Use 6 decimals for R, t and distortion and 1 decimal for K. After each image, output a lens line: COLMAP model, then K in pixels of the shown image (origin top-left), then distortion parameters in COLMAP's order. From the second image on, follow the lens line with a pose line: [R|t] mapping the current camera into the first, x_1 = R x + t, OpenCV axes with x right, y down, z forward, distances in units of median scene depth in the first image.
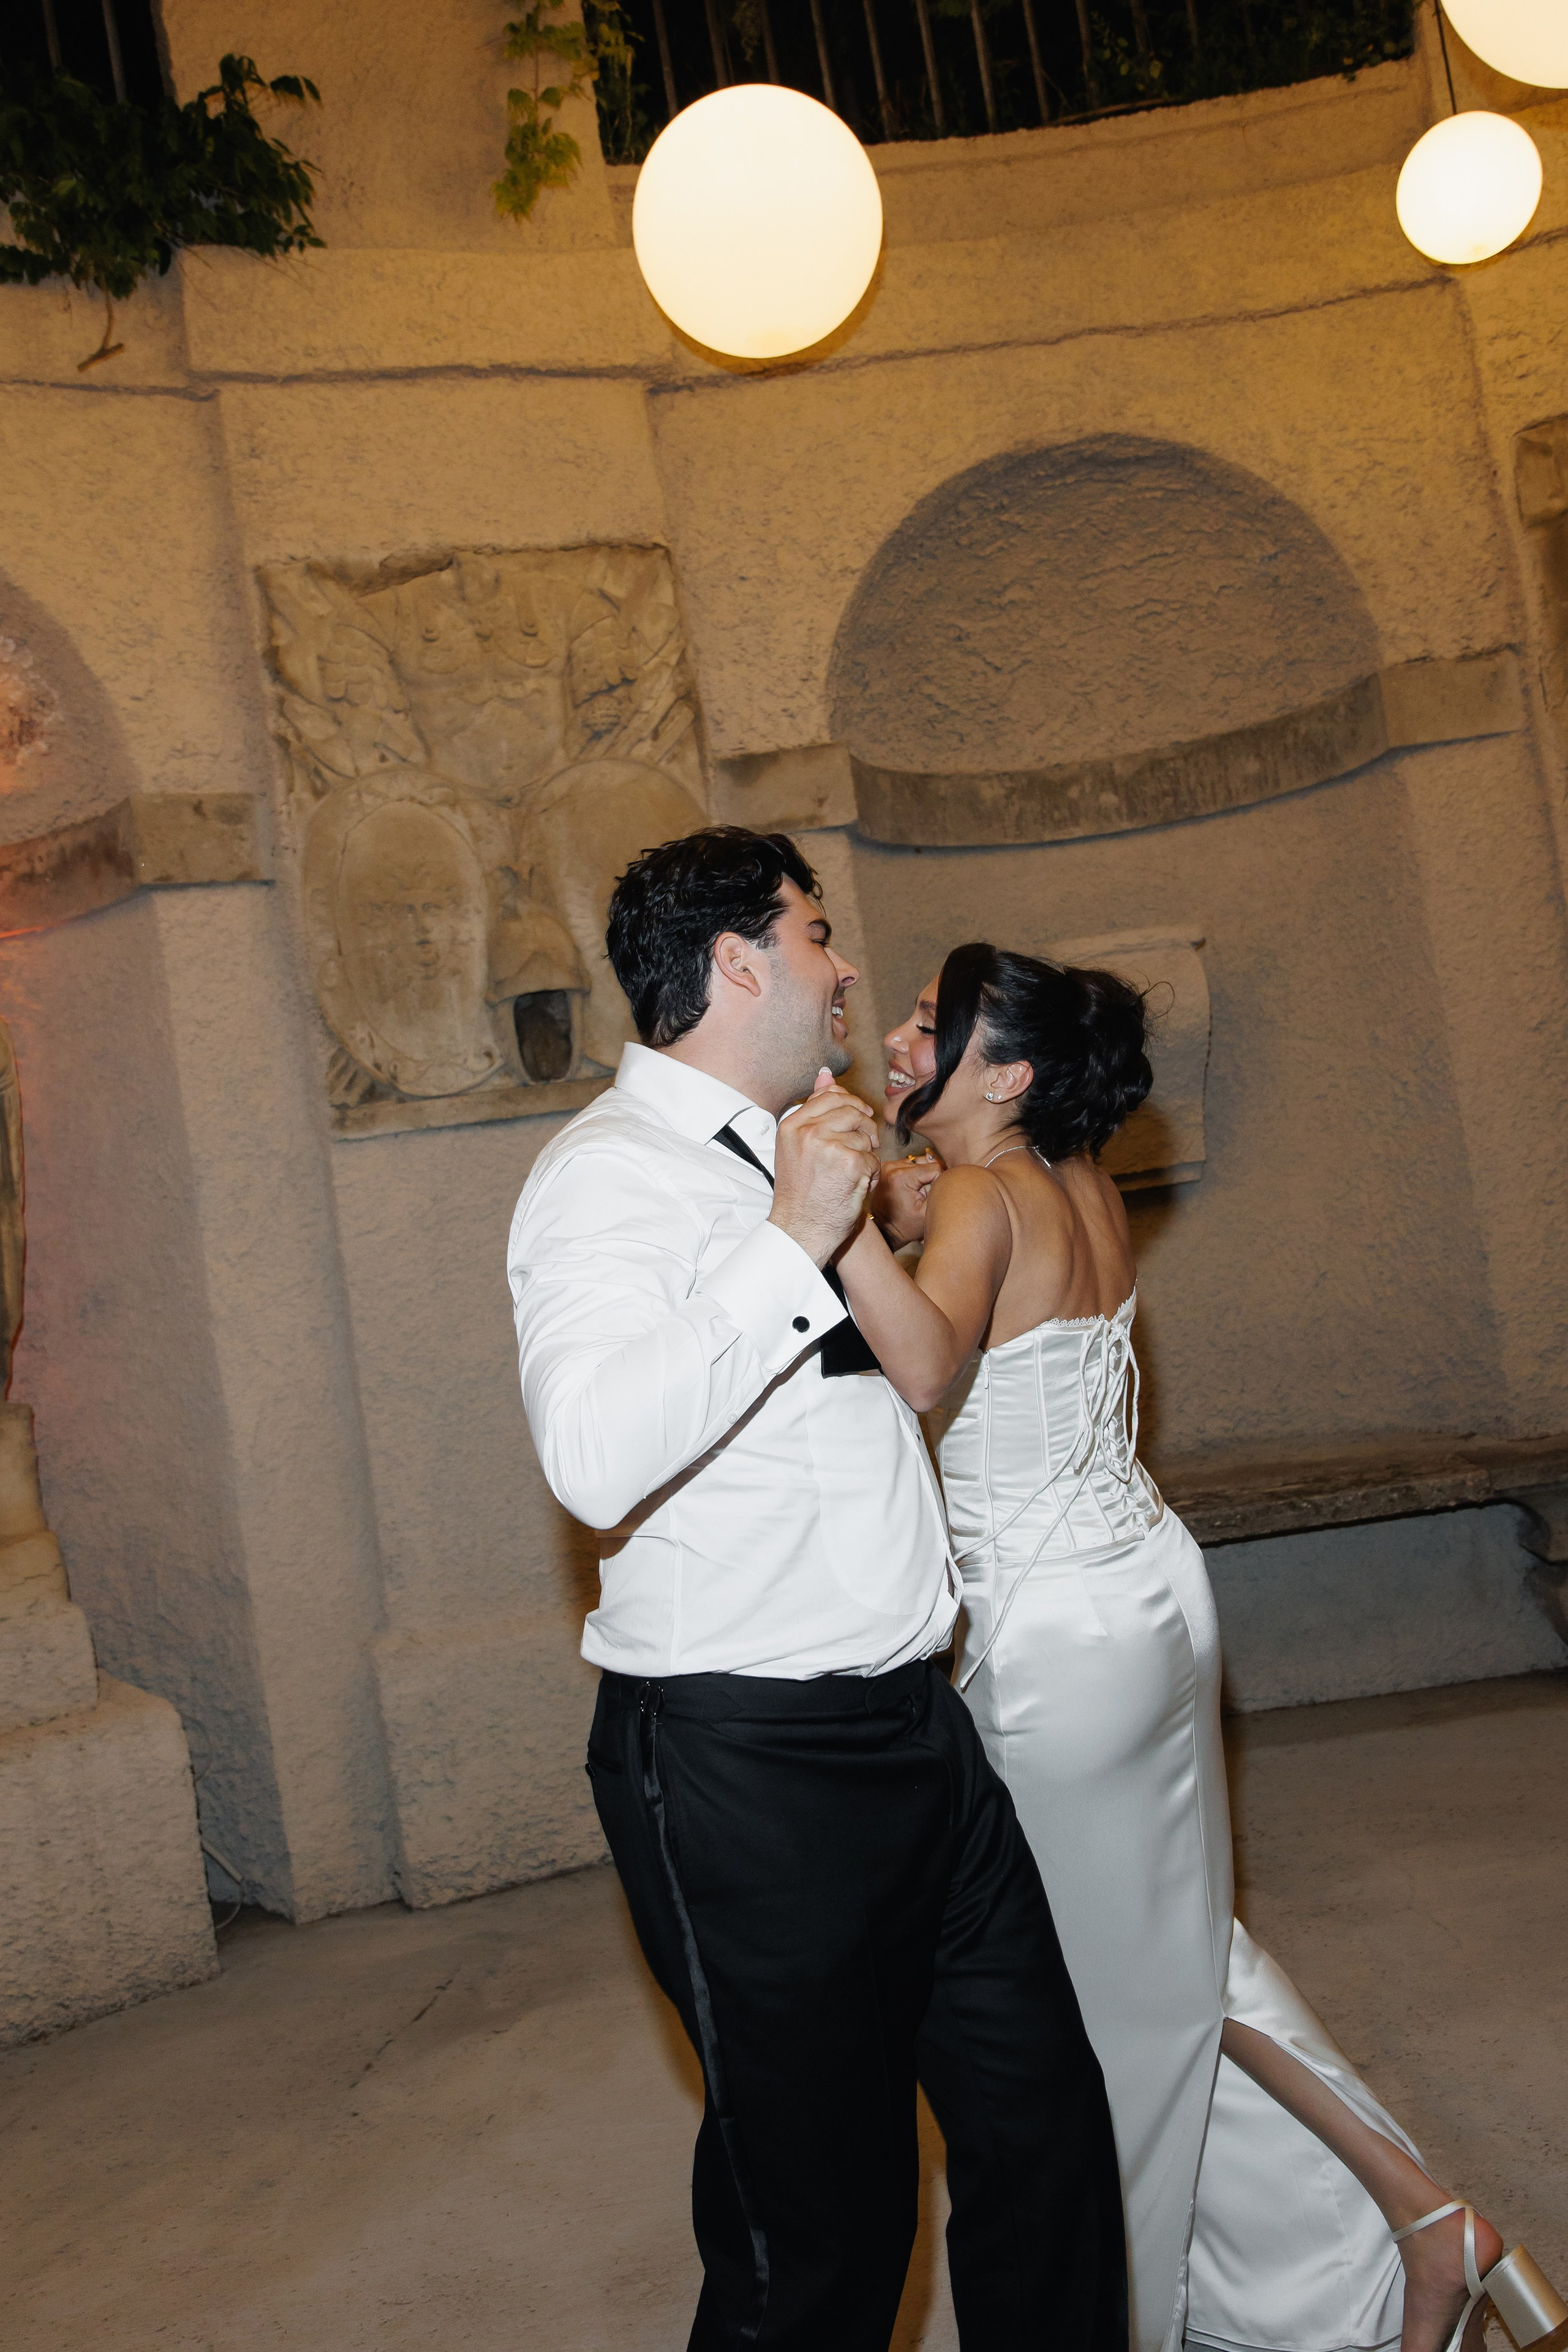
lens RADIAL K [[1993.6, 0, 782.8], [0, 1993.6, 1150.2], [0, 0, 1]] dist [-0.002053, -0.004302]
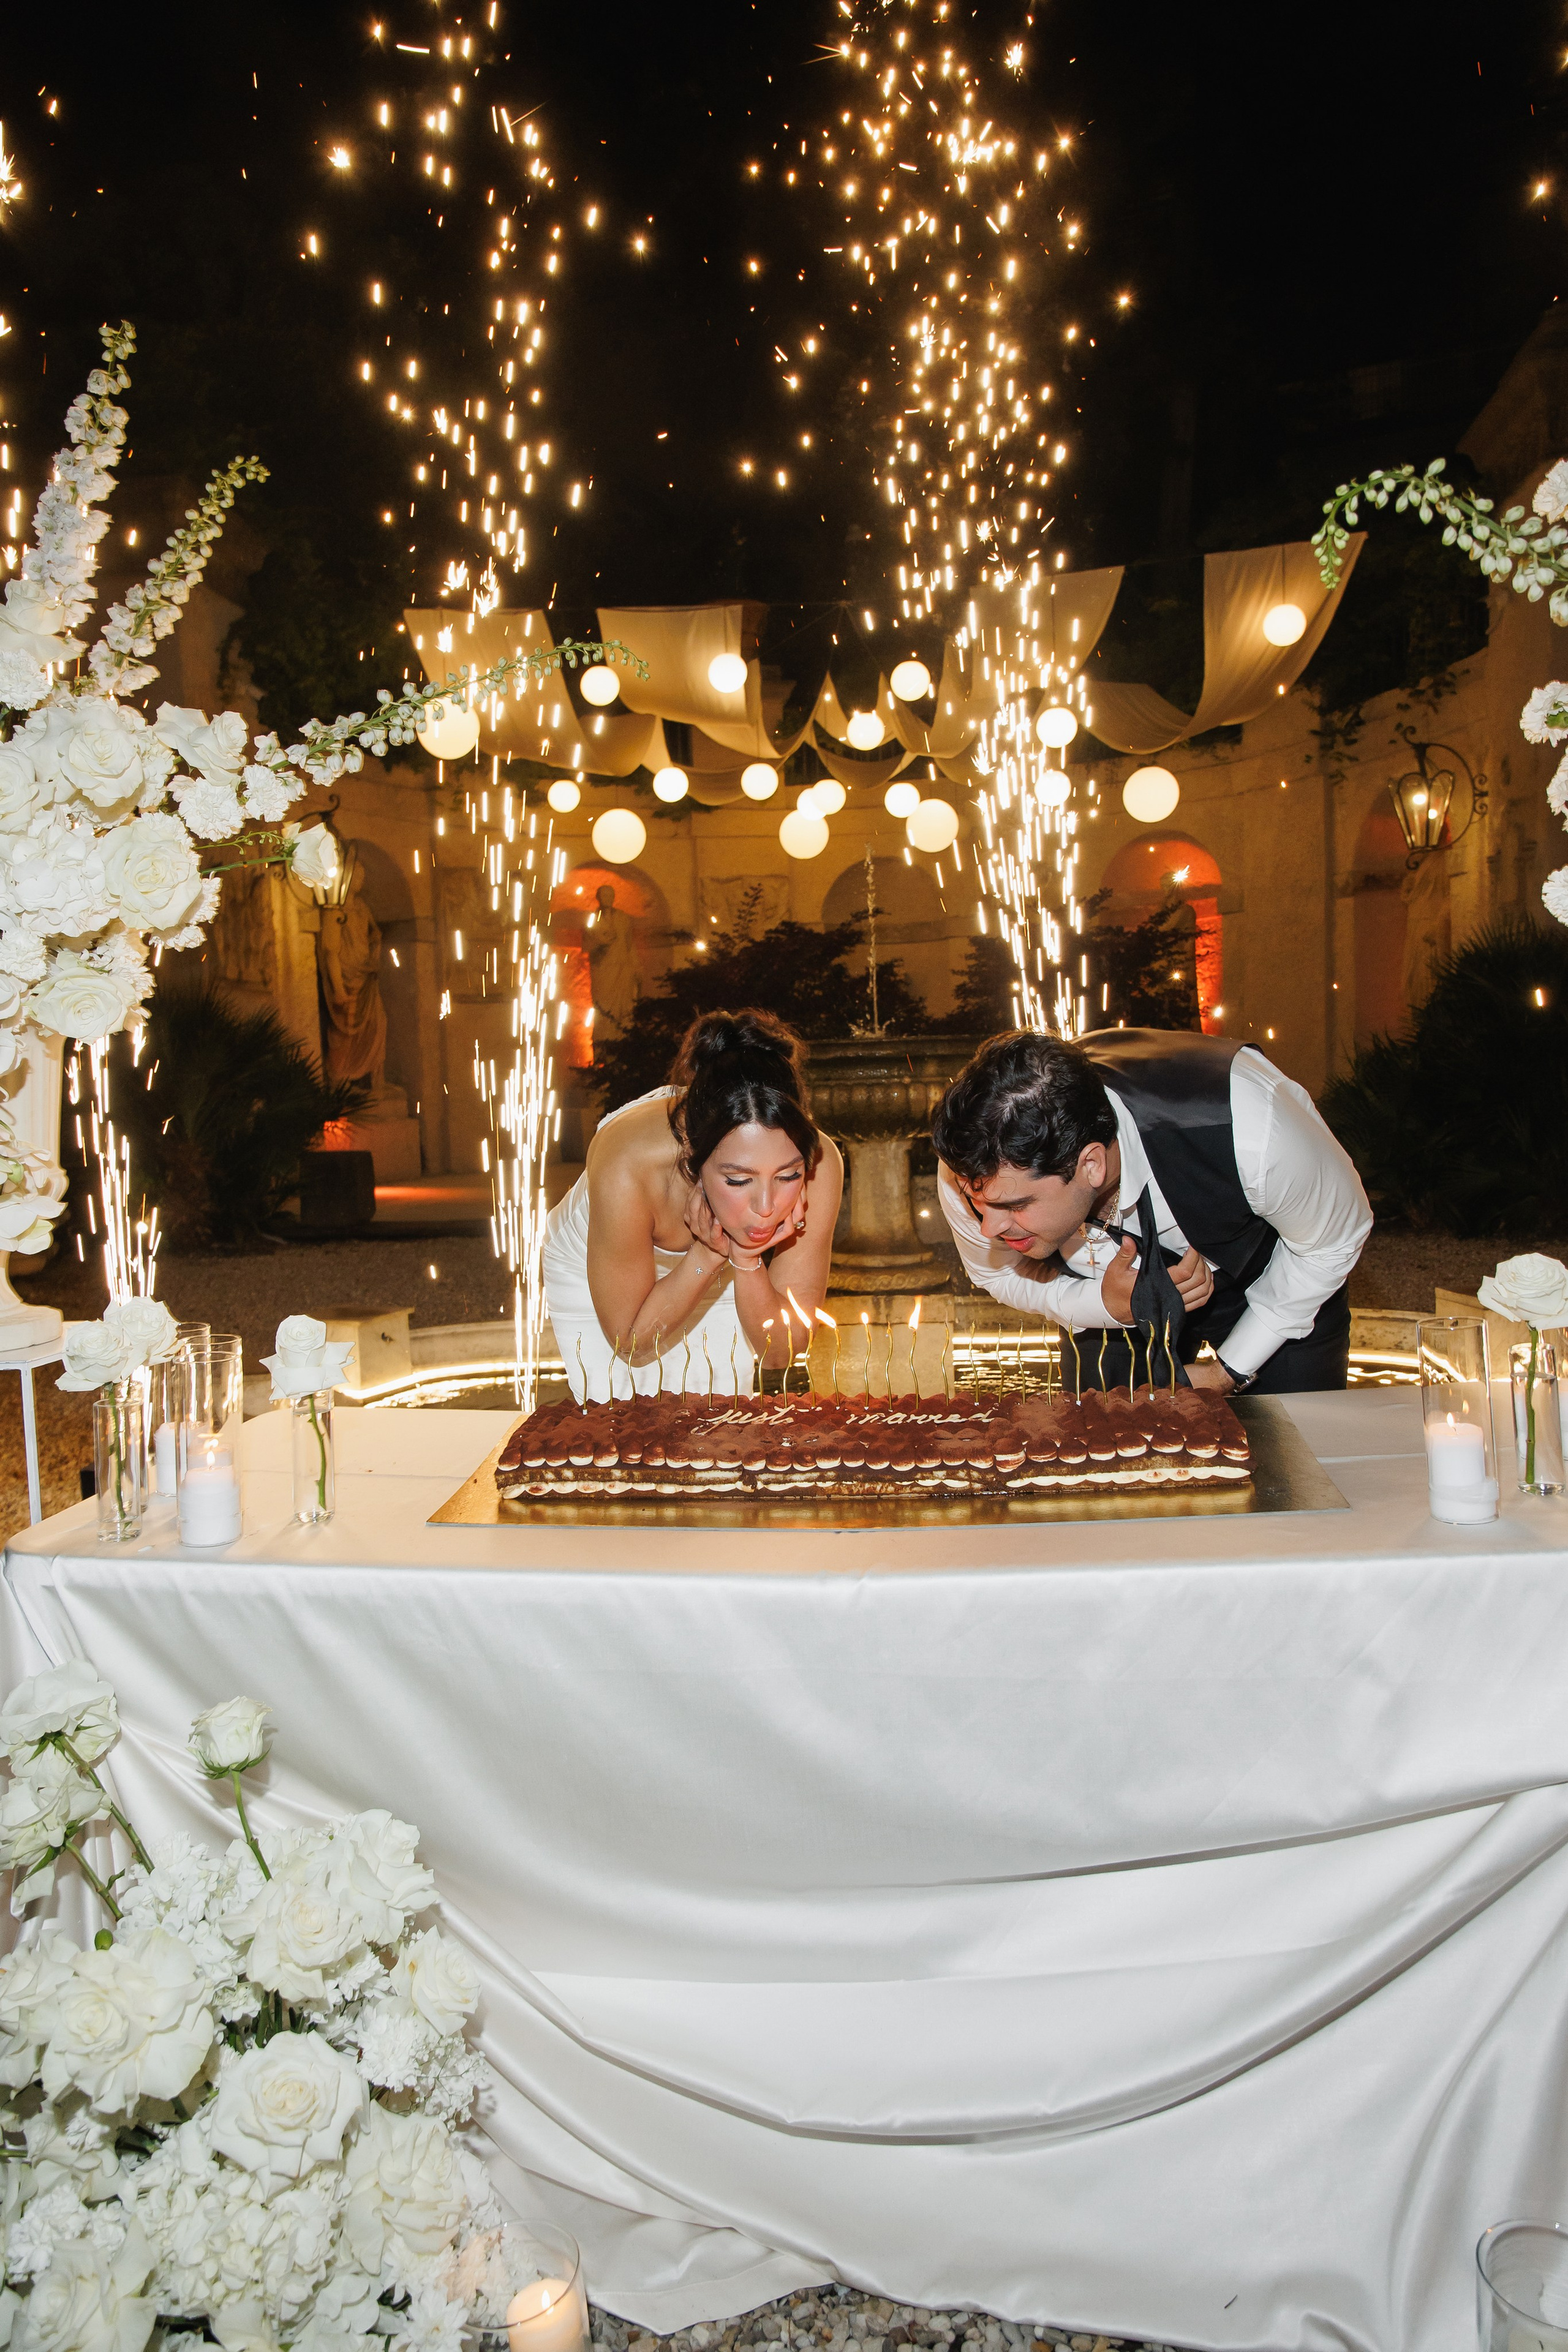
lens RADIAL K [[1552.8, 0, 777.6], [0, 1552.8, 1176.3], [0, 0, 1]] dist [0.002844, 0.000196]
pose [[0.985969, 0.130644, -0.103907, 0.383173], [-0.115141, 0.982957, 0.143314, -0.137411], [0.120859, -0.129339, 0.984207, -2.632588]]
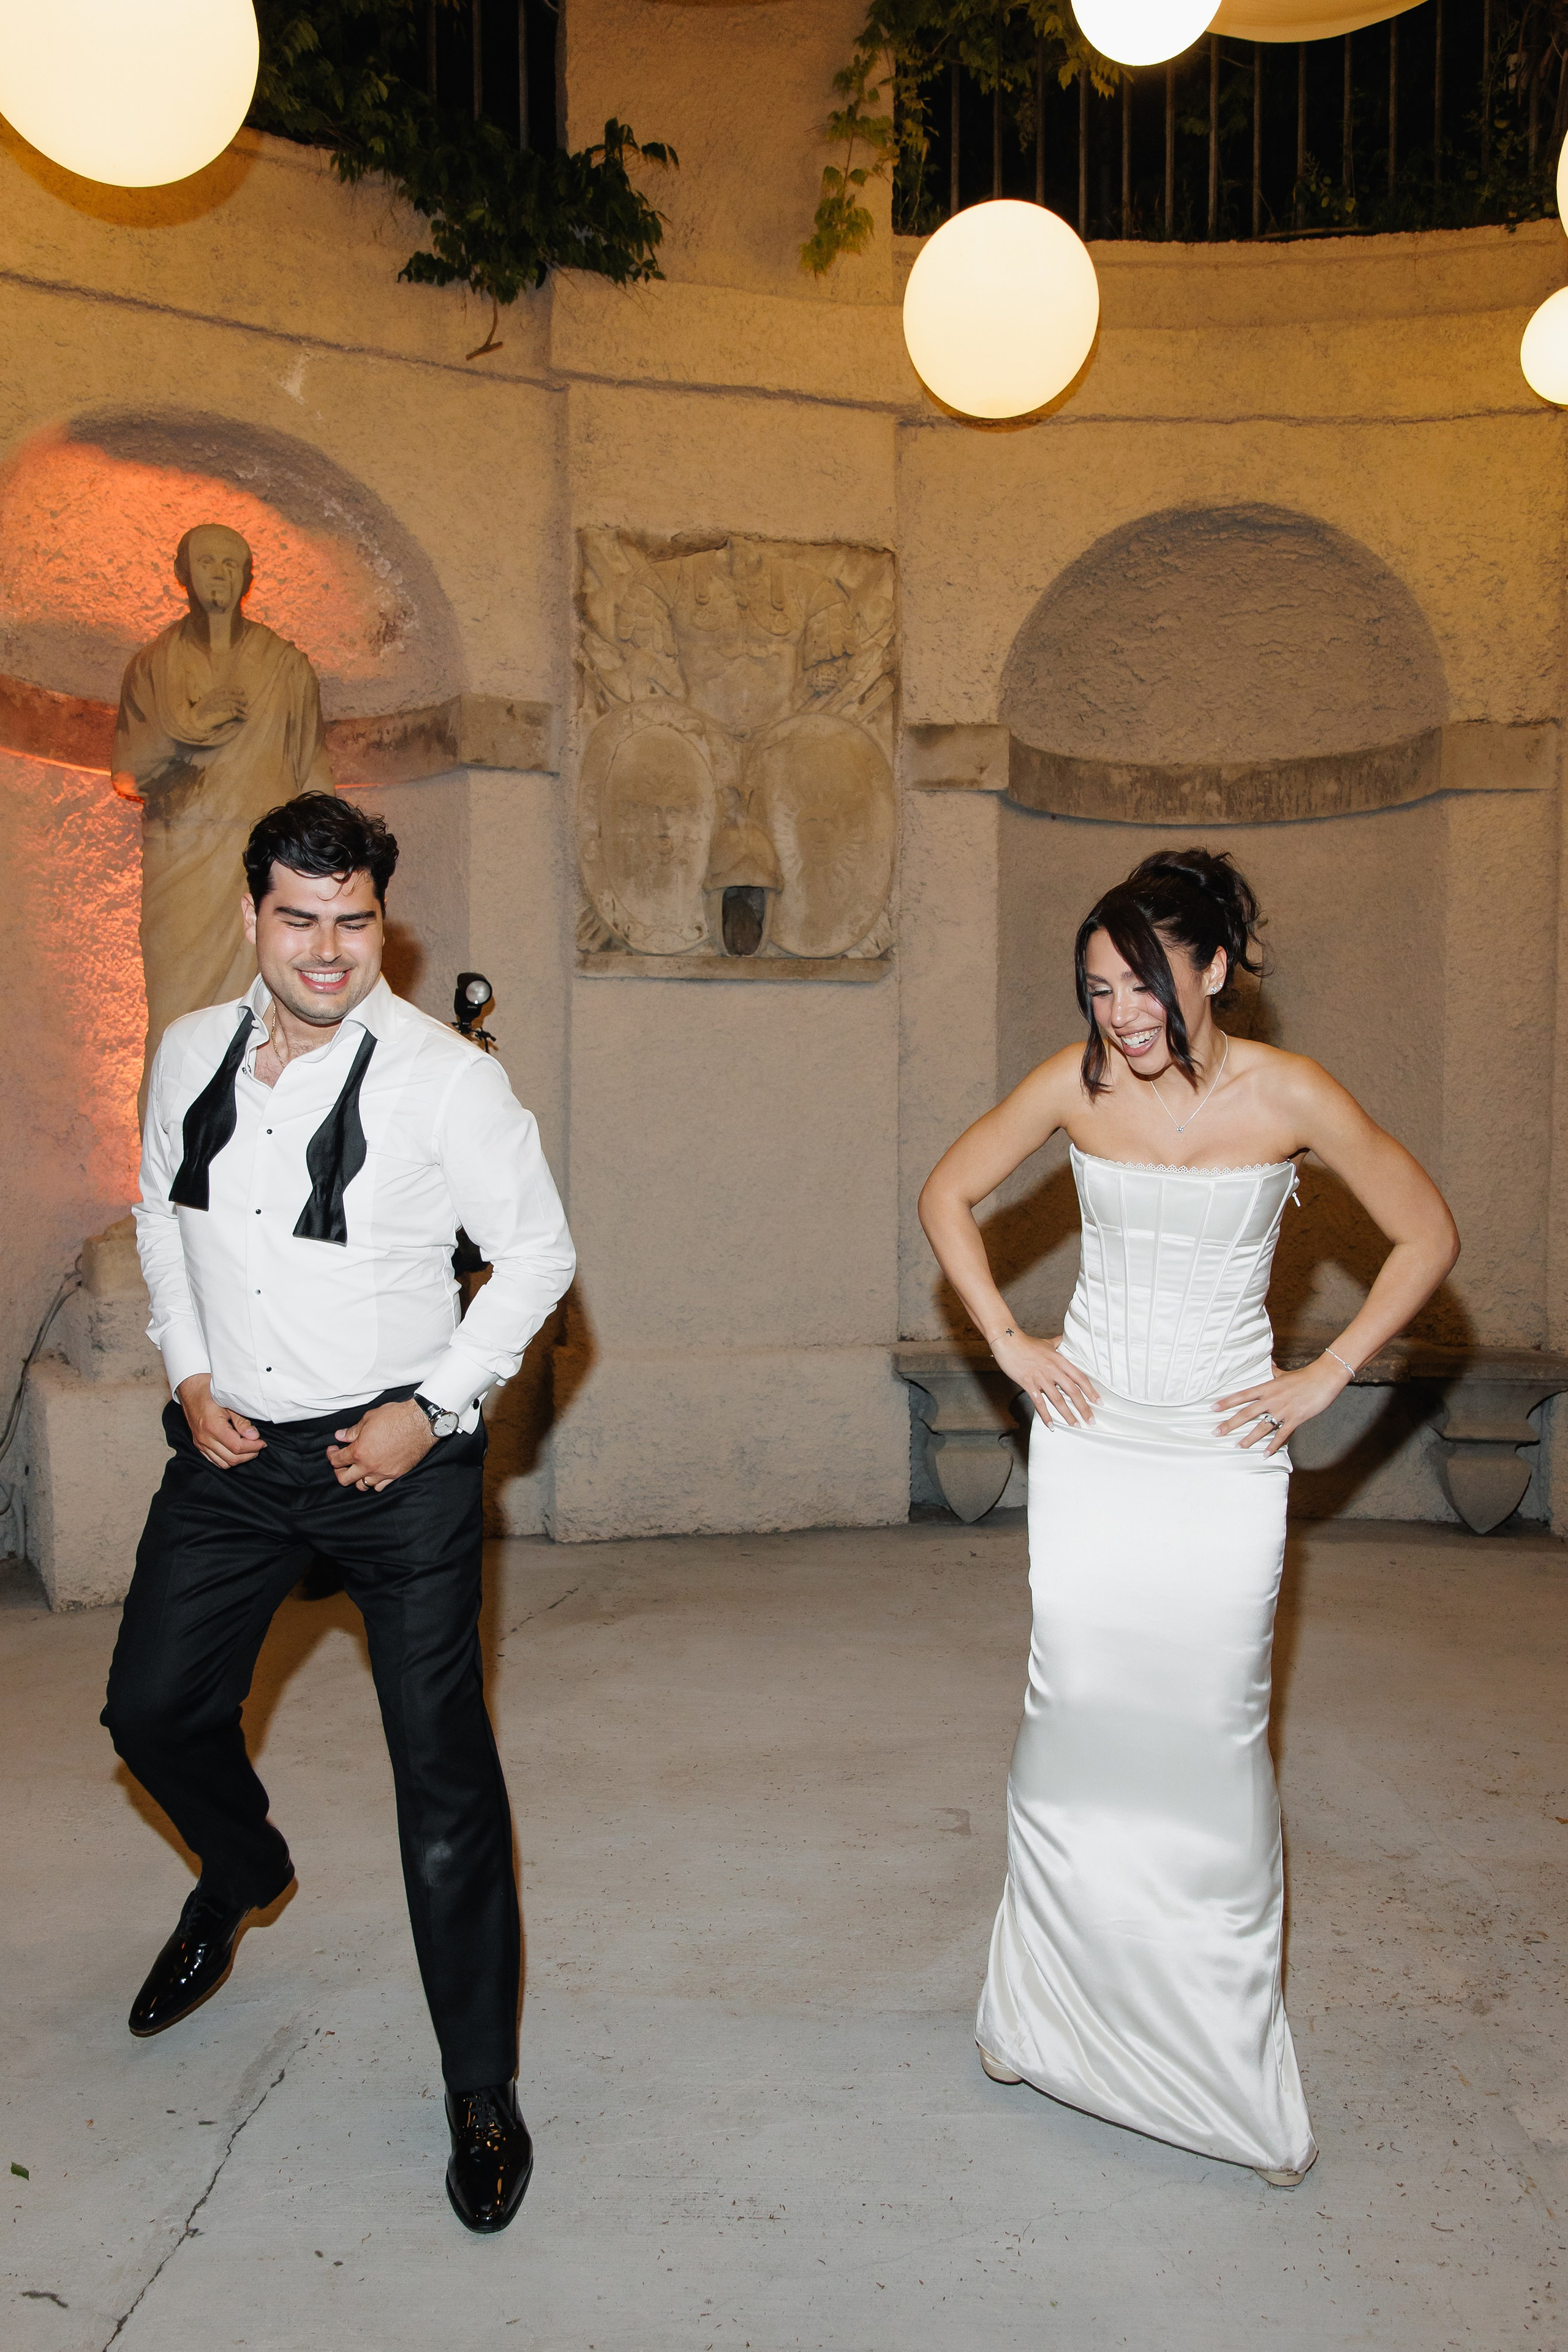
lens RADIAL K [[1681.2, 0, 780.2], [0, 1681.2, 1180.4], [0, 0, 1]] dist [0.000786, 0.000527]
pose [[0.985140, 0.156109, -0.071613, 0.010270], [-0.149391, 0.984566, 0.091168, 0.006361], [0.084739, -0.079115, 0.993257, -0.108848]]
